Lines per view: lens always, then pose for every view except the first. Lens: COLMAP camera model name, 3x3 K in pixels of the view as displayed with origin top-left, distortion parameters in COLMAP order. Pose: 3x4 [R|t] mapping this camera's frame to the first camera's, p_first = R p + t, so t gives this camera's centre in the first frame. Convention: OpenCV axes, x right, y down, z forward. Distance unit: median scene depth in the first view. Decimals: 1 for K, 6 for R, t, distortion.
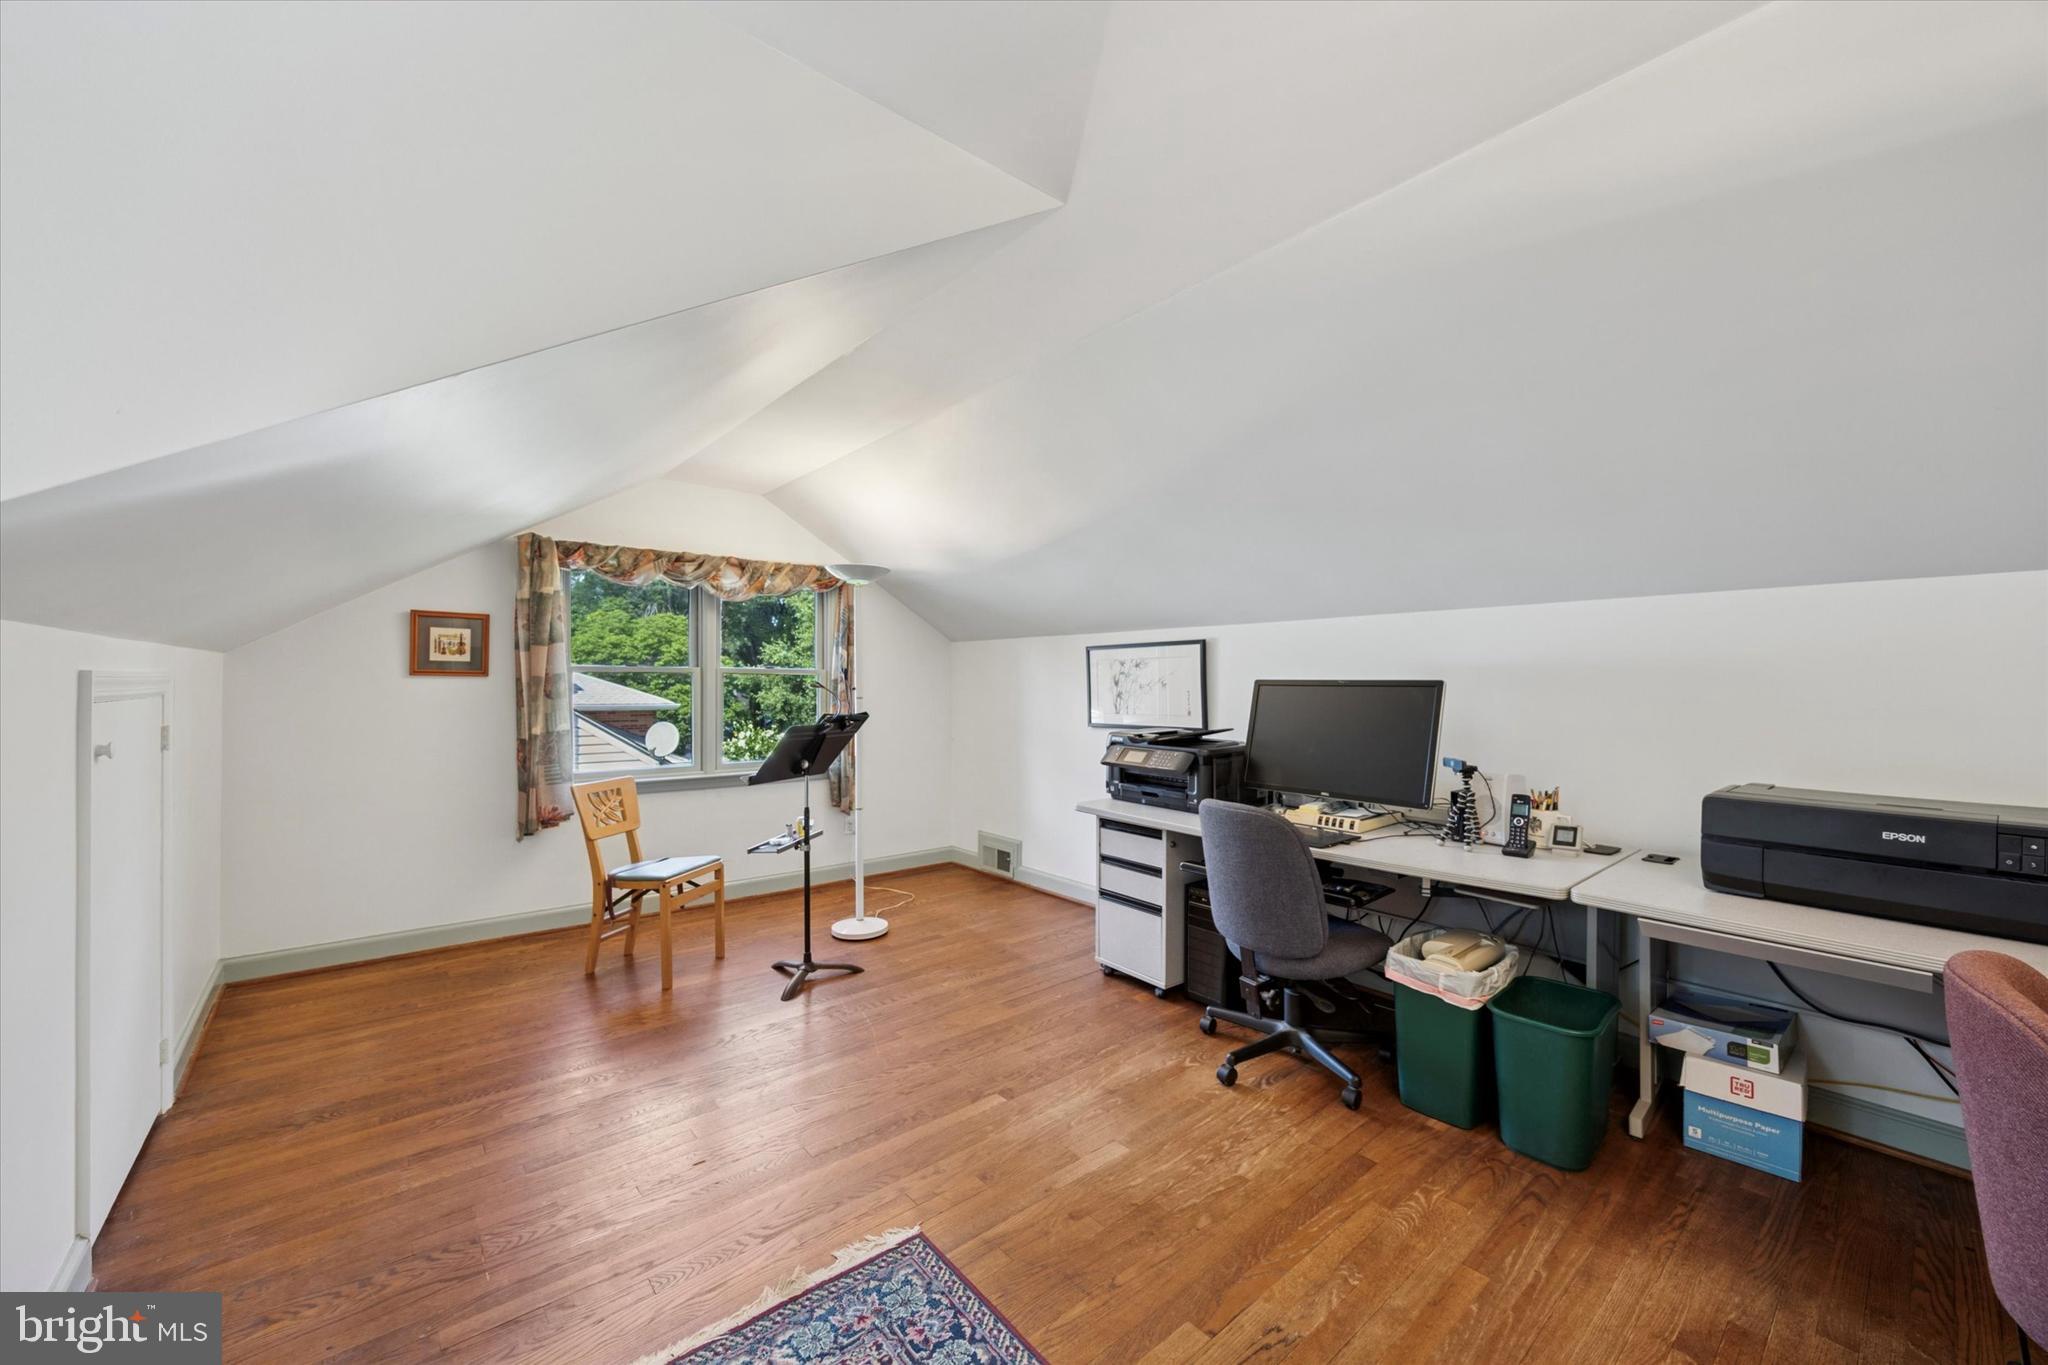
lens RADIAL K [[770.8, 0, 1018.7], [0, 770.8, 680.0], [0, 0, 1]] dist [-0.002174, -0.000121]
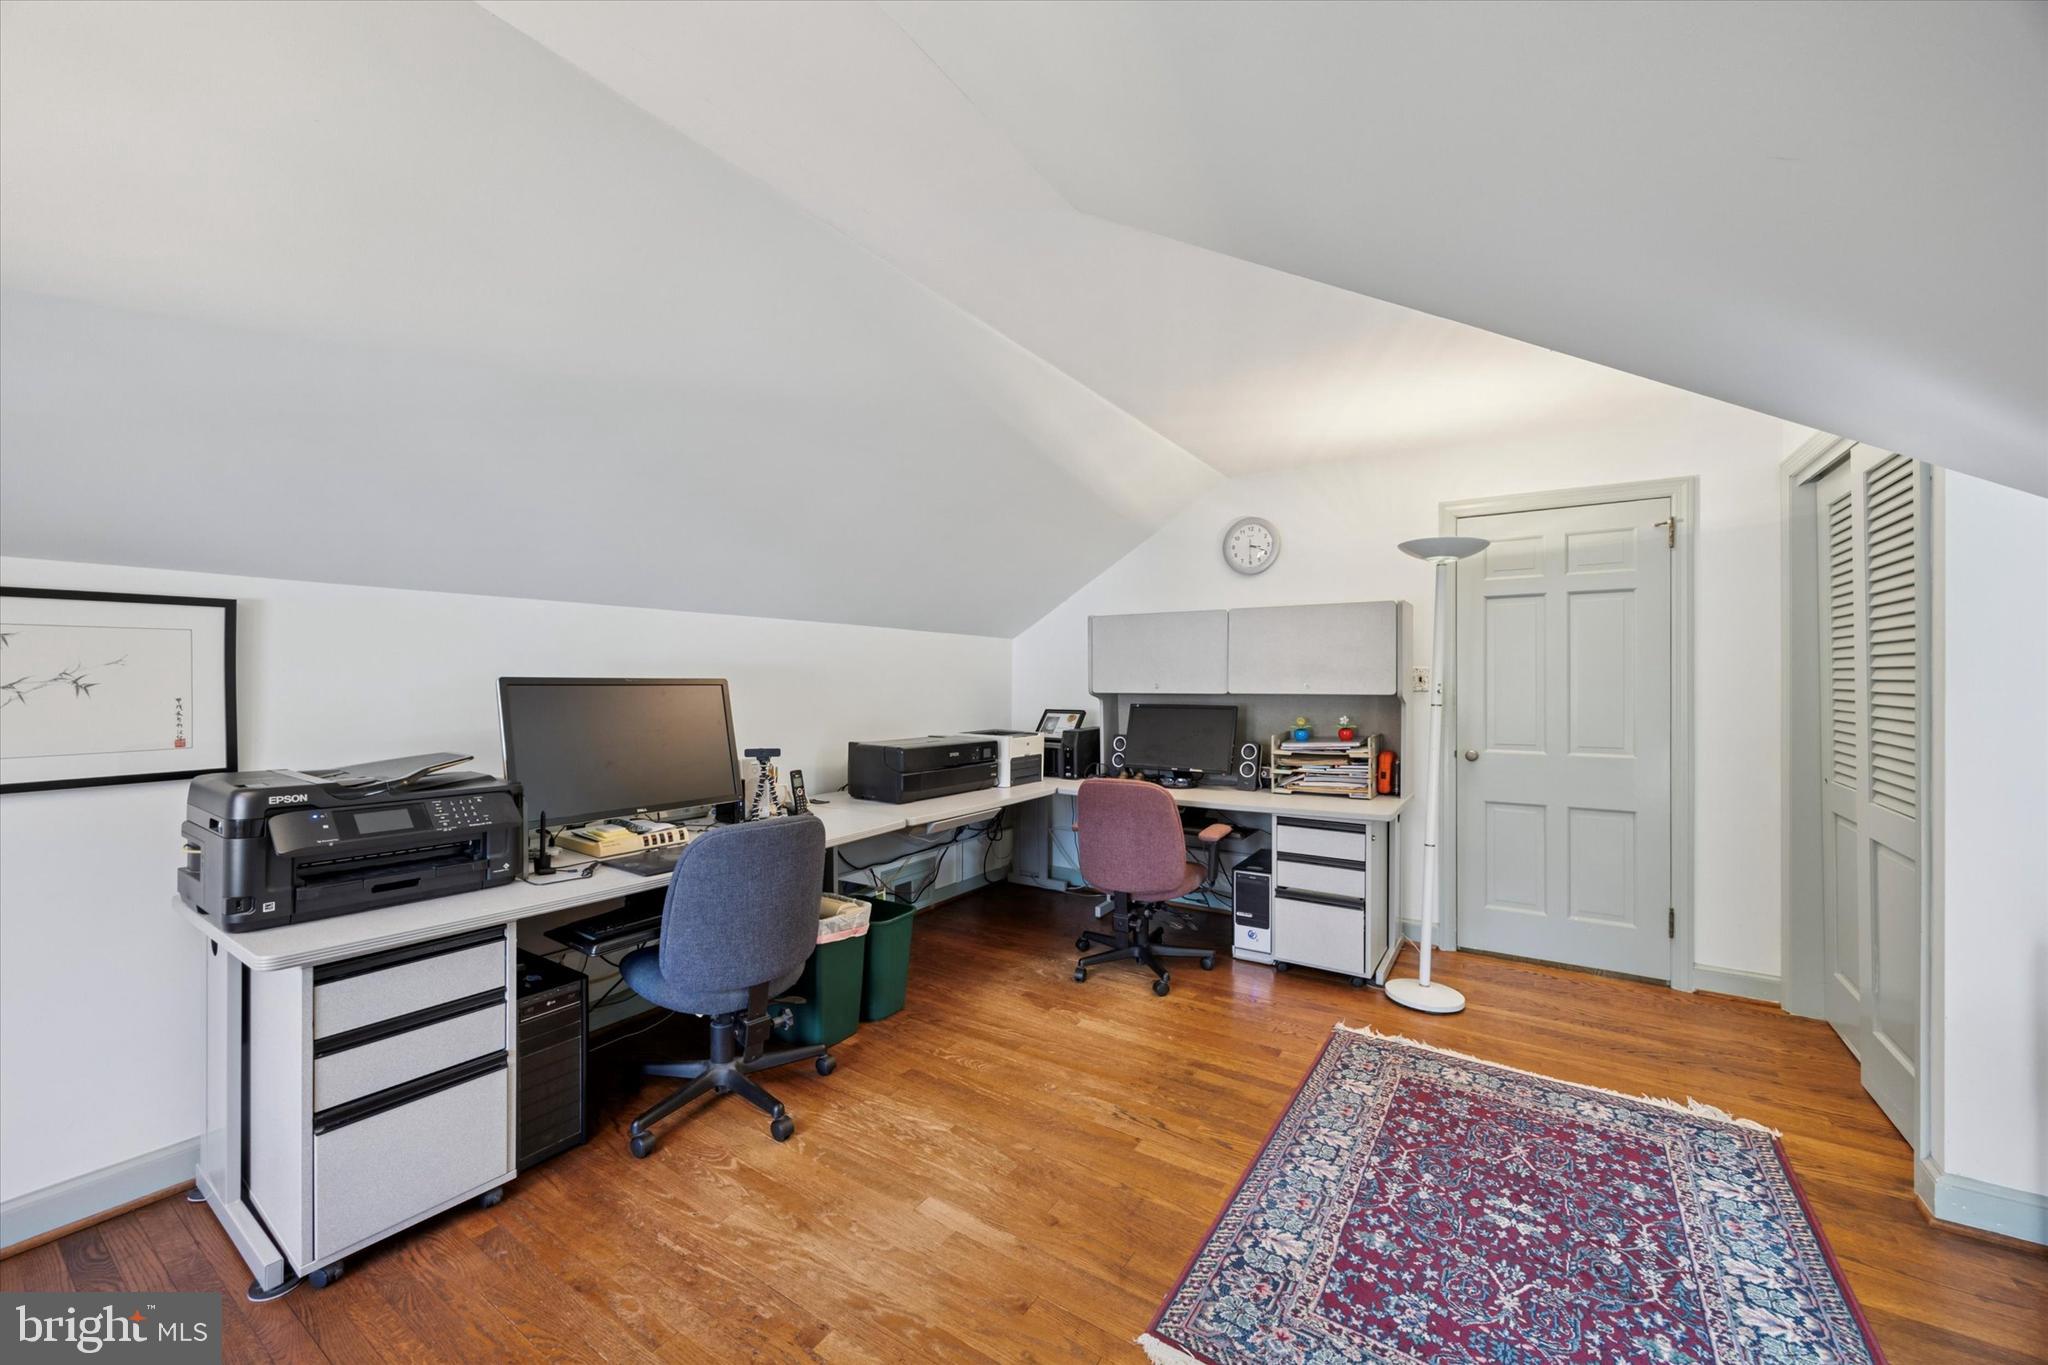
lens RADIAL K [[770.8, 0, 1018.7], [0, 770.8, 680.0], [0, 0, 1]] dist [-0.002174, -0.000121]
pose [[-0.276027, -0.000306, 0.961150, -0.787998], [-0.003691, 0.999993, -0.000742, 0.001390], [-0.961143, -0.003753, -0.276027, 1.198932]]
